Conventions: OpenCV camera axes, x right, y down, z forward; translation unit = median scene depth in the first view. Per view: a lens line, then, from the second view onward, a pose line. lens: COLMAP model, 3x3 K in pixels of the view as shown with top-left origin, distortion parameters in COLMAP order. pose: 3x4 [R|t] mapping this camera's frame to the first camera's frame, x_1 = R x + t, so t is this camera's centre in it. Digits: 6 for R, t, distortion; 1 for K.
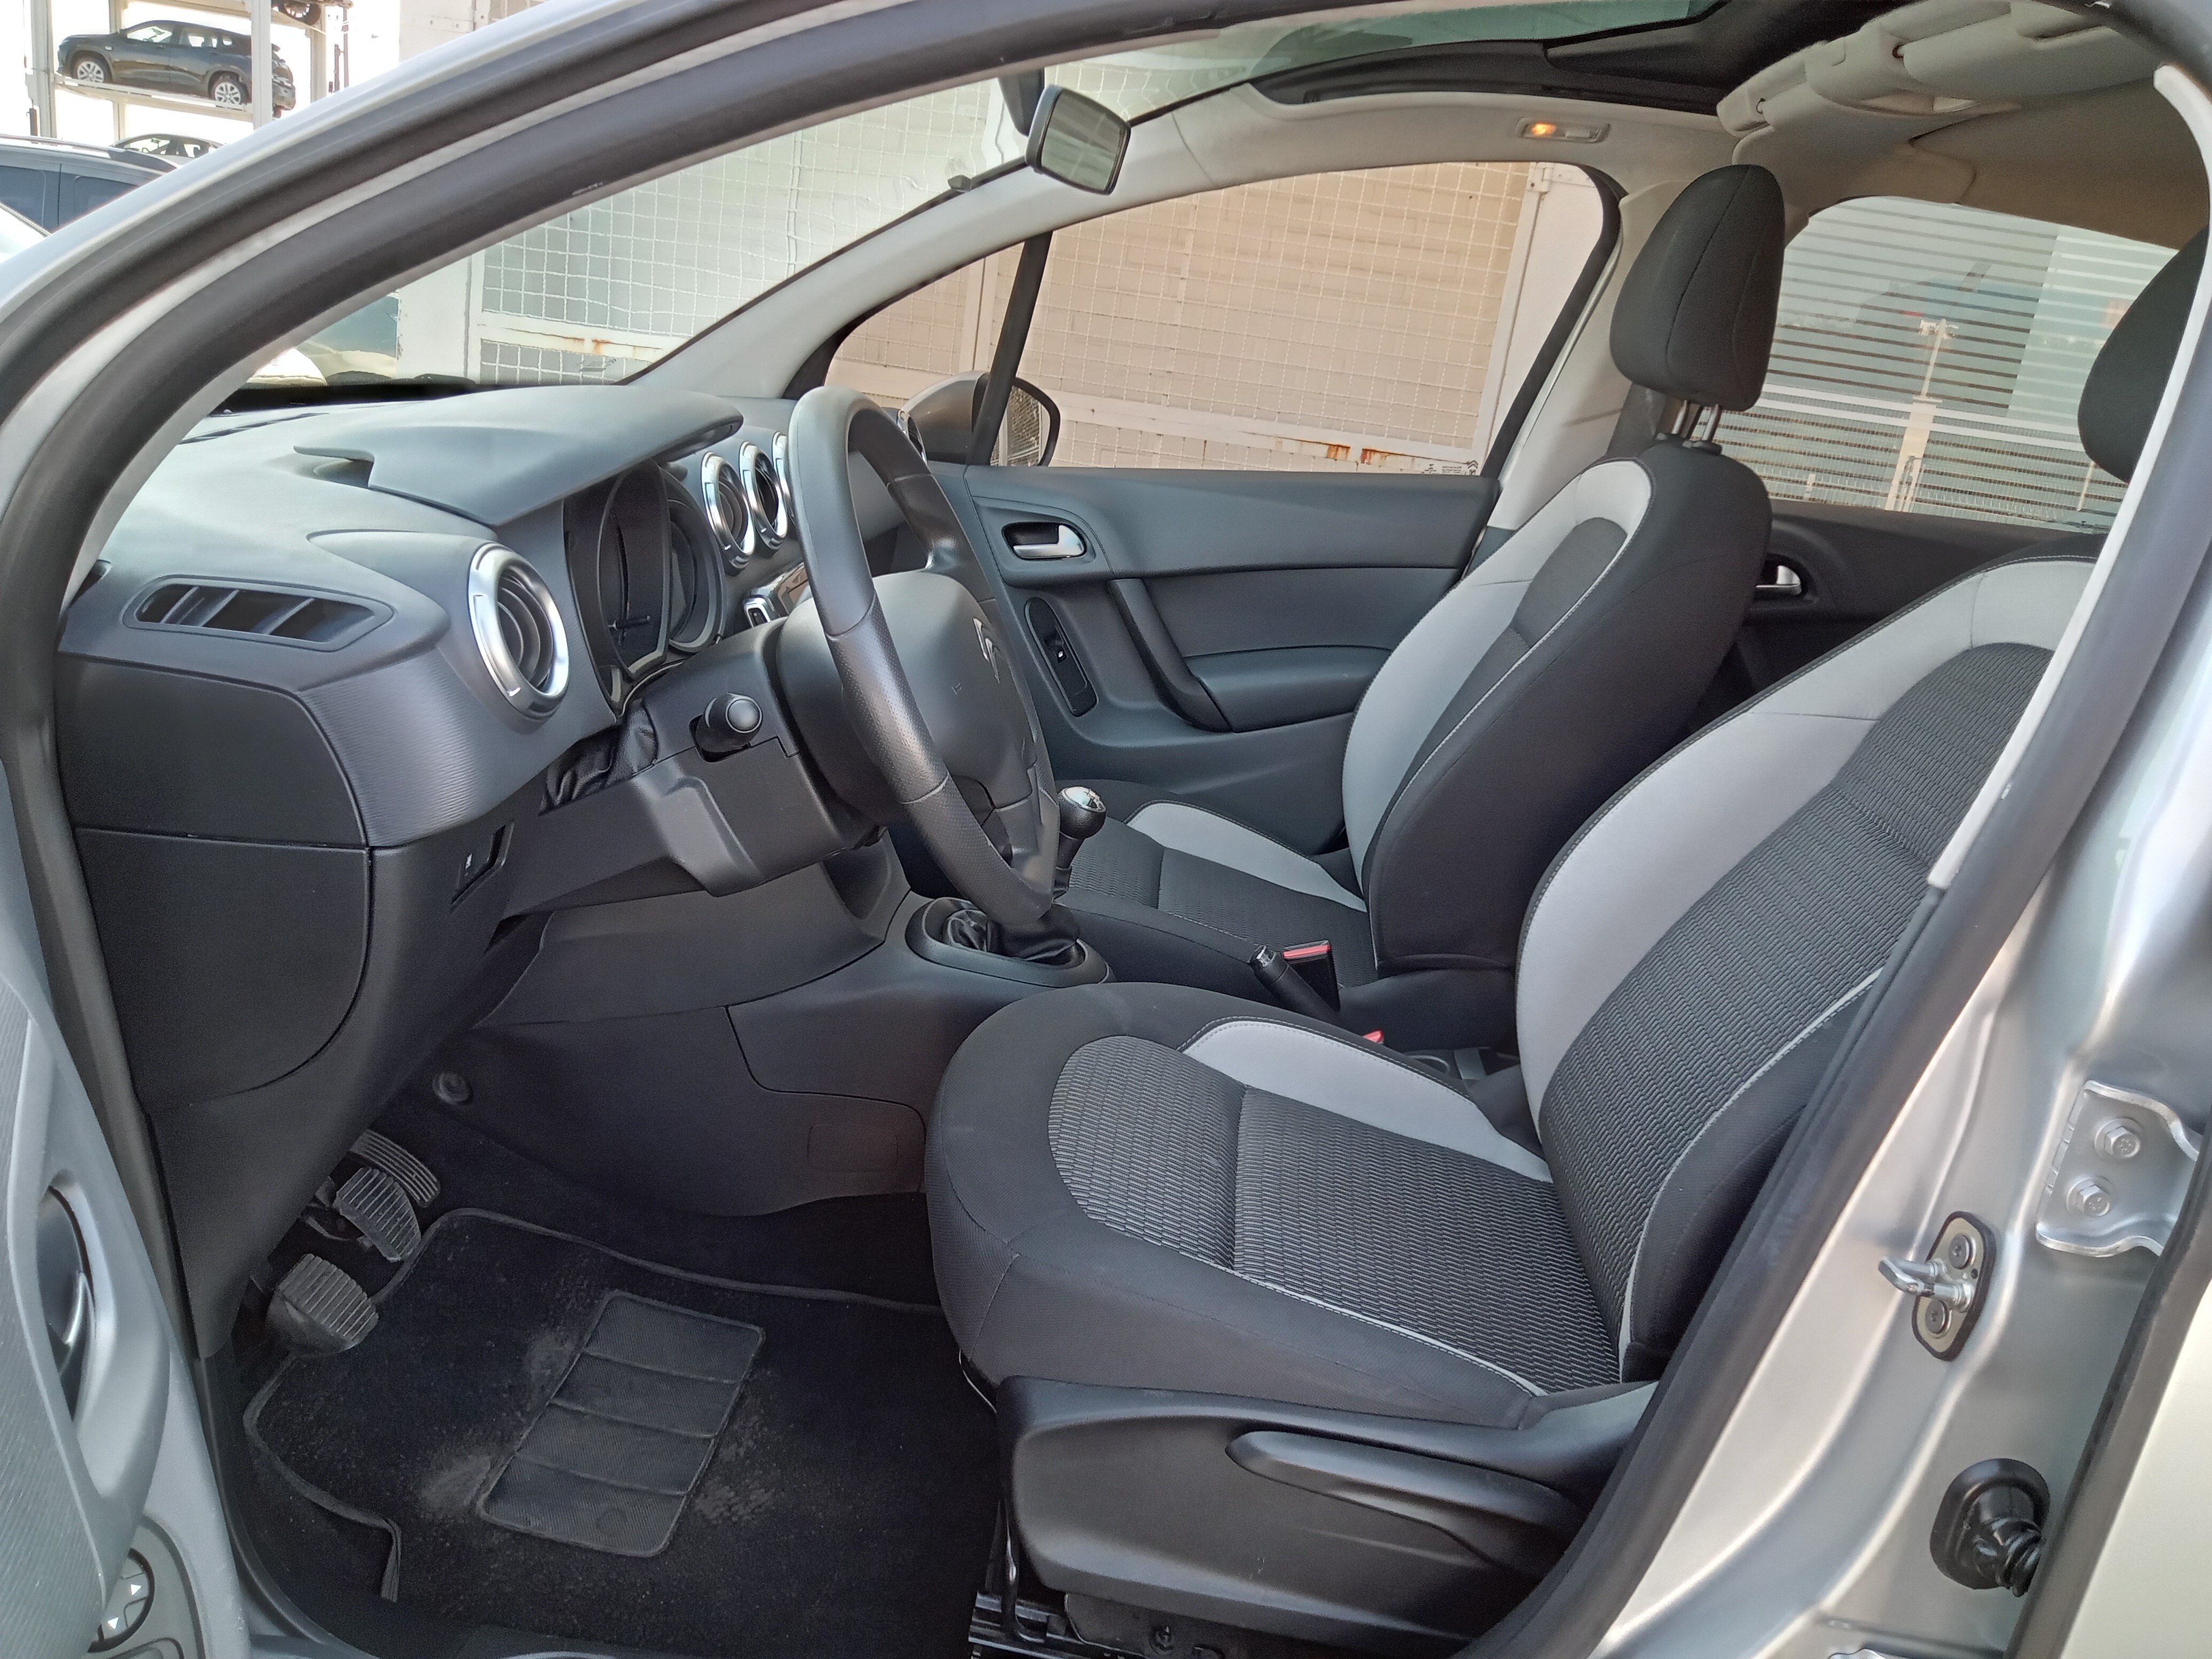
lens RADIAL K [[1624.2, 0, 1106.0], [0, 1624.2, 829.5], [0, 0, 1]] dist [0.046680, -0.067195]
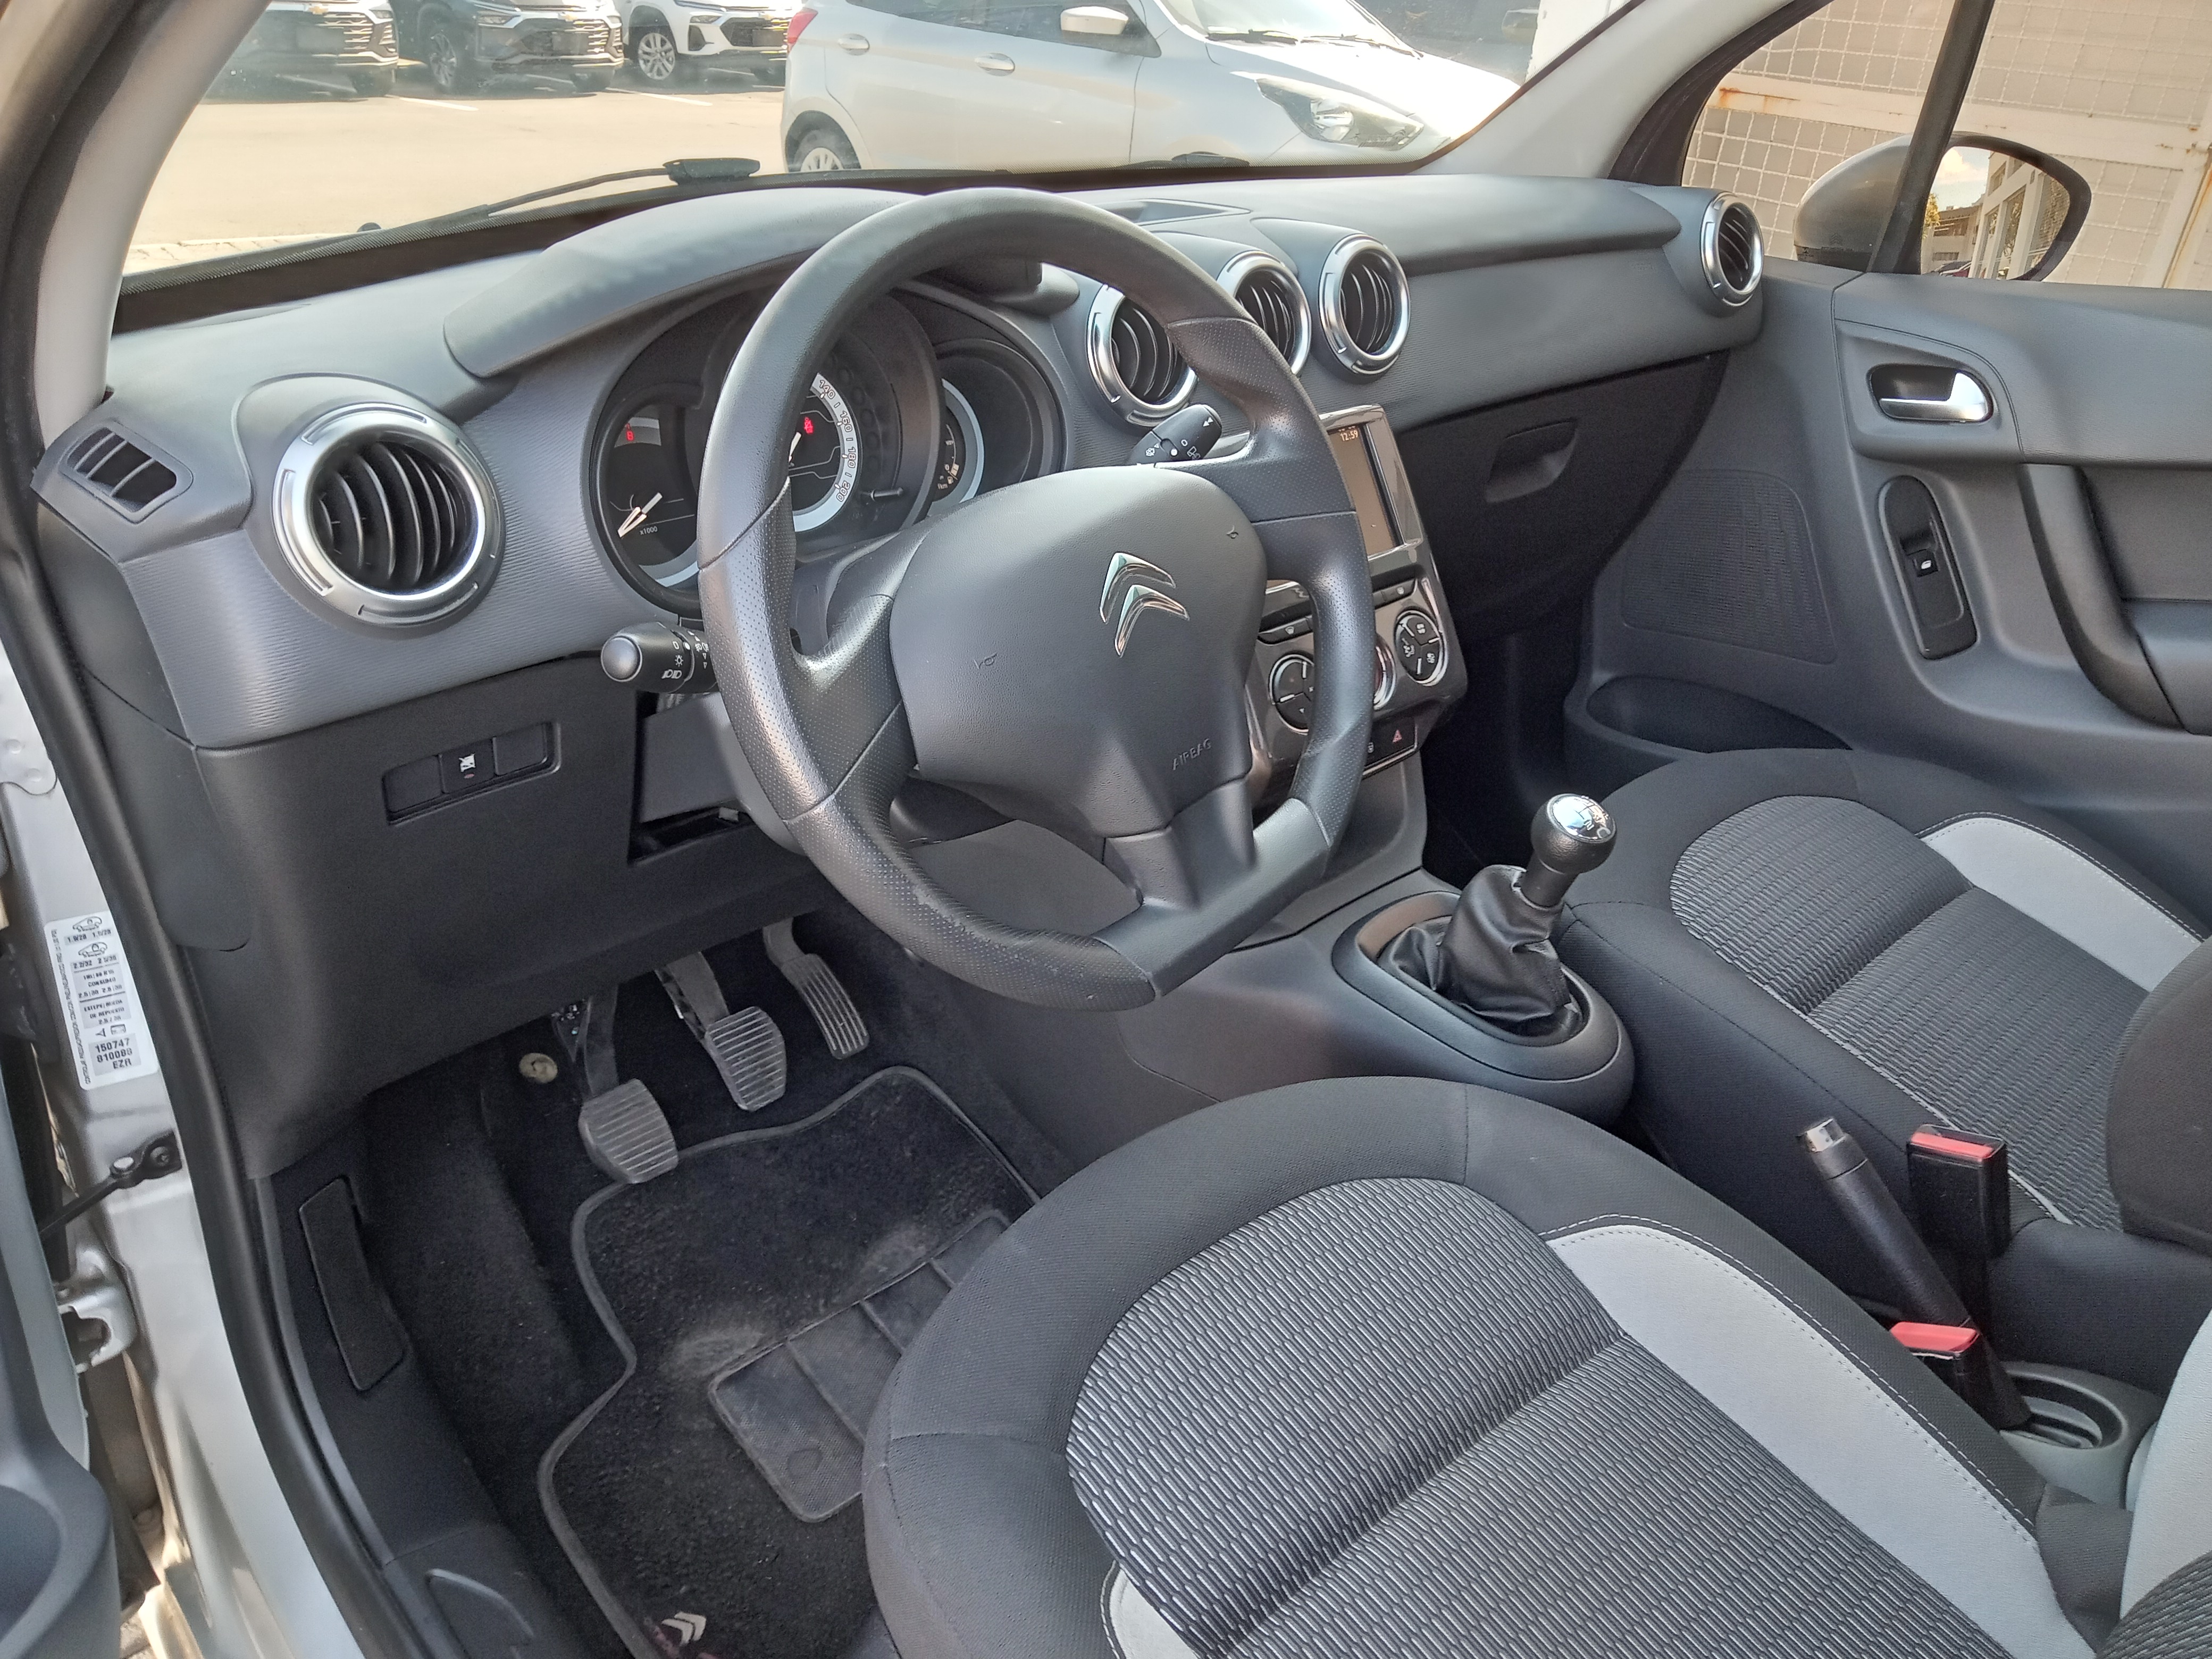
lens RADIAL K [[1624.2, 0, 1106.0], [0, 1624.2, 829.5], [0, 0, 1]] dist [0.046680, -0.067195]
pose [[0.726546, 0.253084, -0.638812, 0.195372], [-0.165299, 0.966771, 0.195013, -0.080182], [0.666939, -0.036091, 0.744238, 0.264012]]
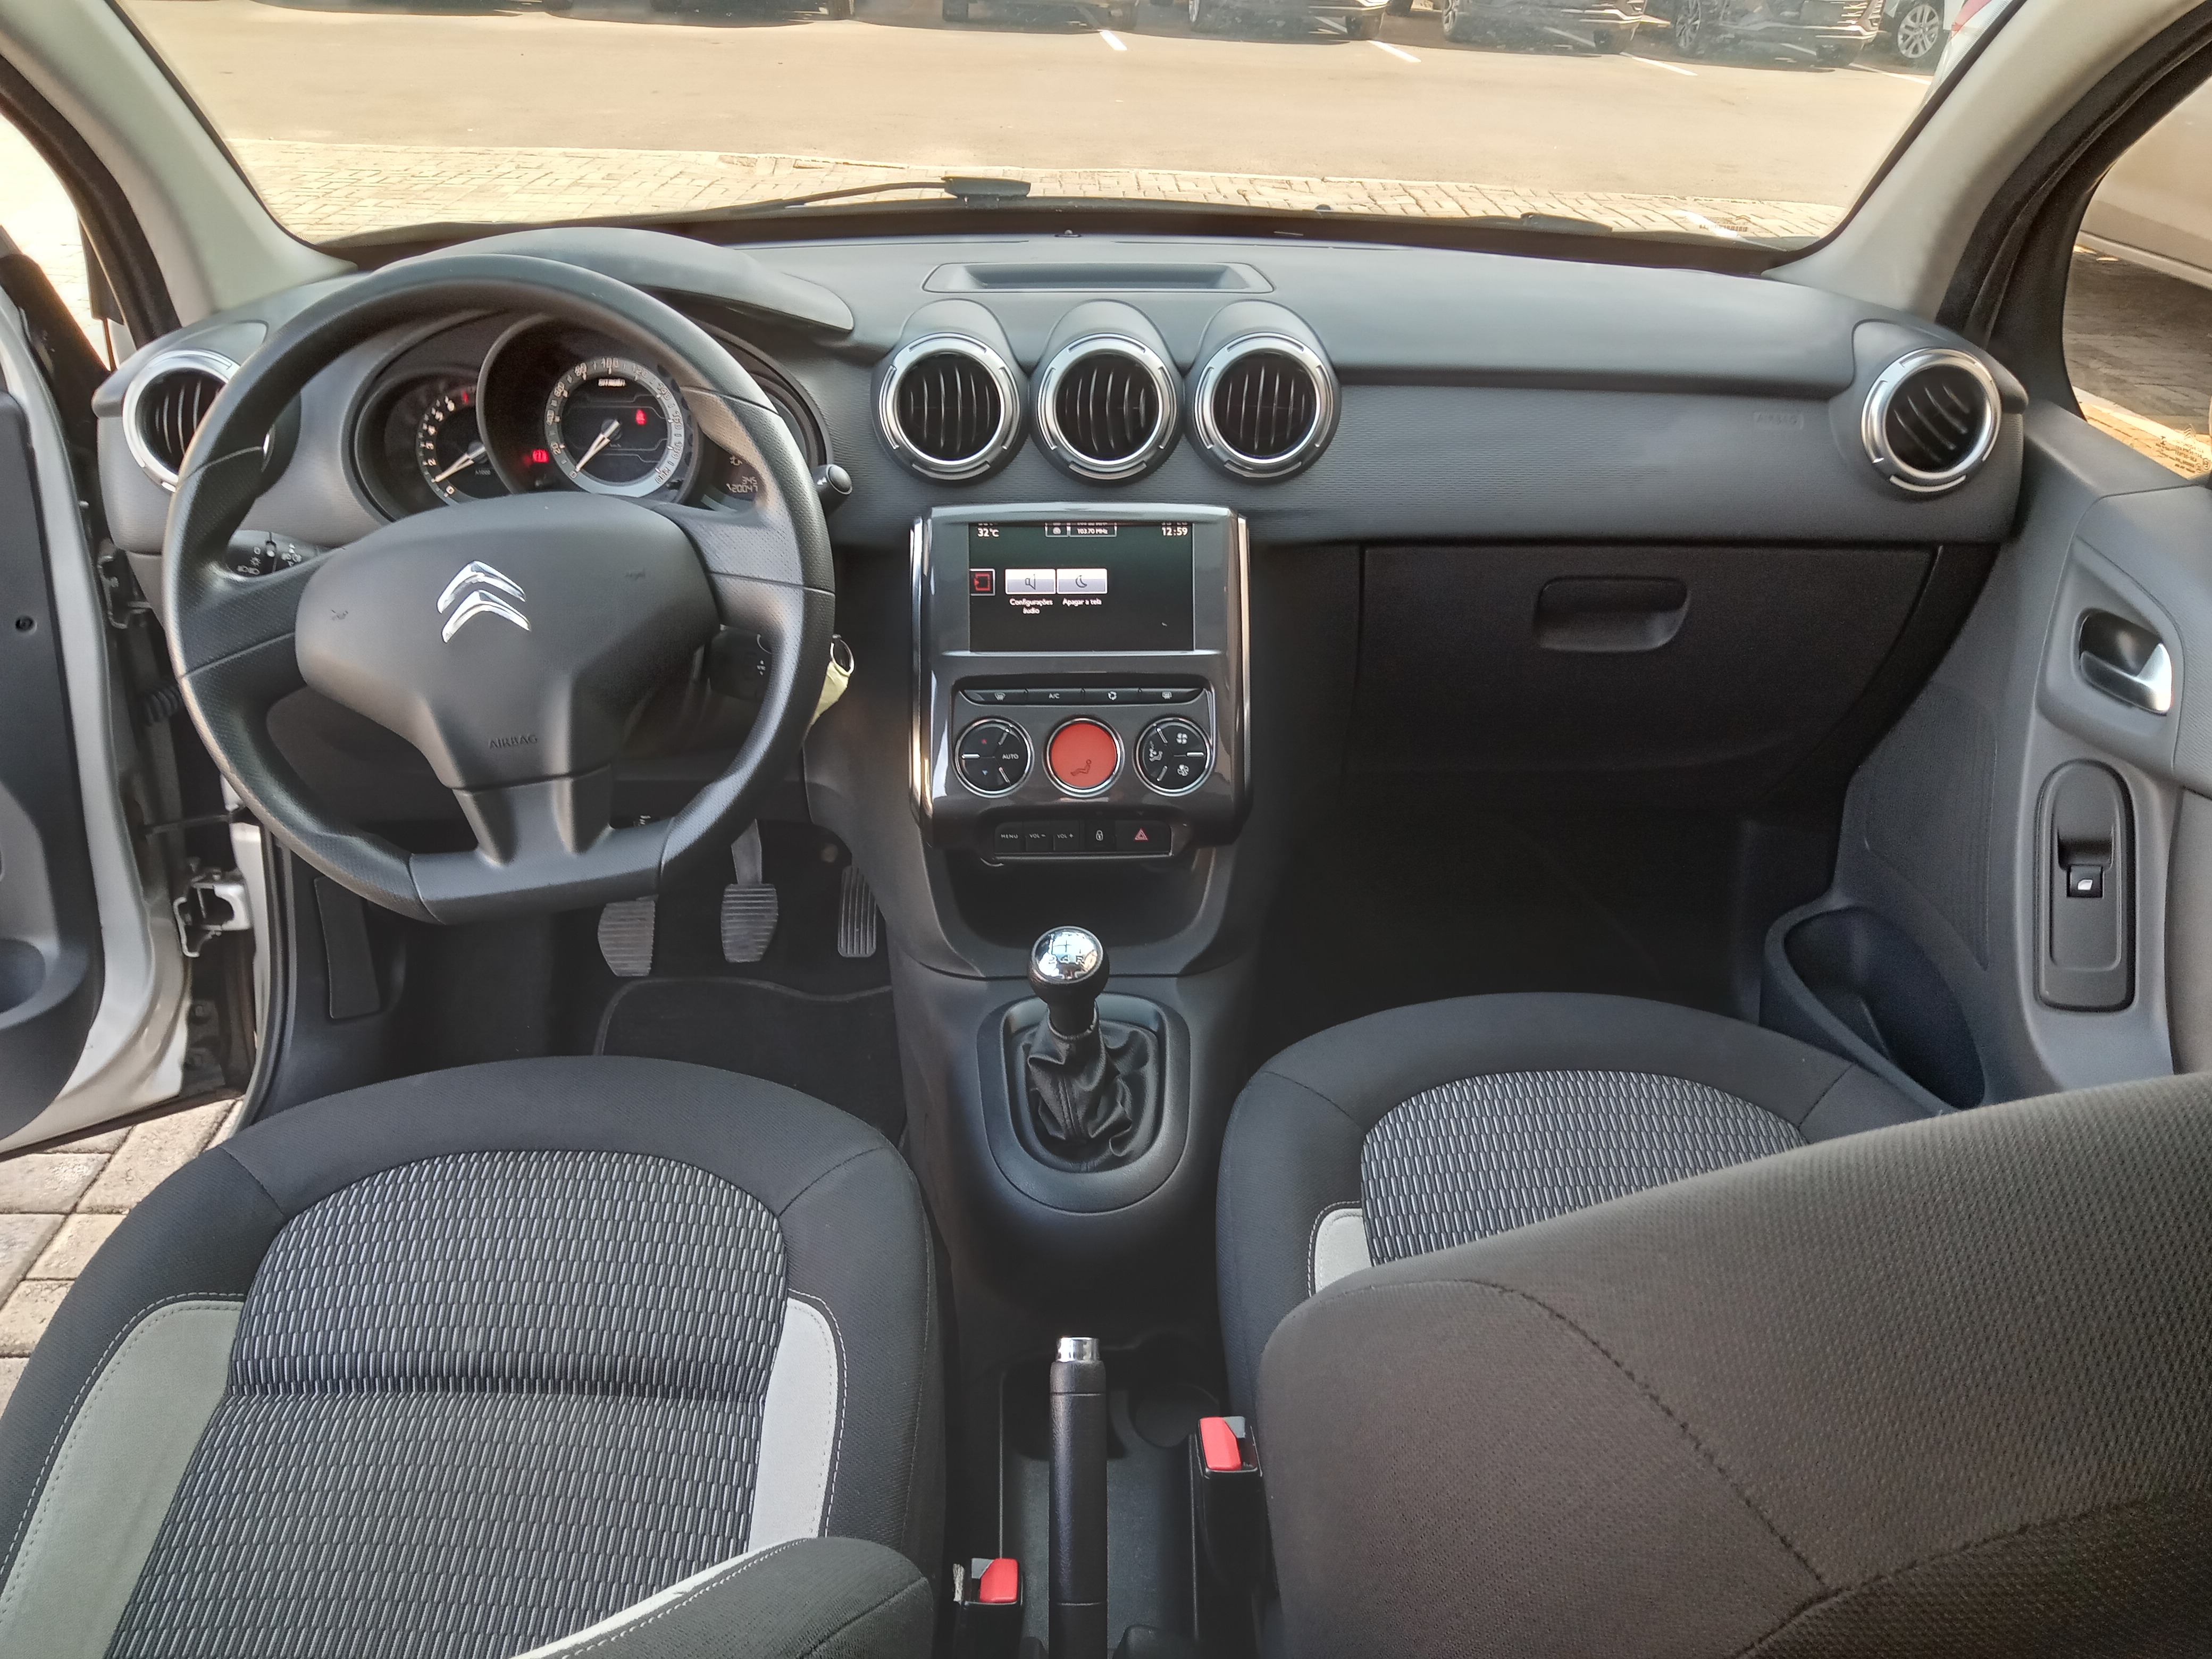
lens RADIAL K [[1594.5, 0, 1105.3], [0, 1594.5, 850.1], [0, 0, 1]] dist [0.070124, -0.127752]
pose [[0.131214, 0.435181, -0.890730, 0.388826], [-0.316455, 0.869878, 0.378376, -0.216701], [0.939489, 0.232228, 0.251856, 0.600379]]
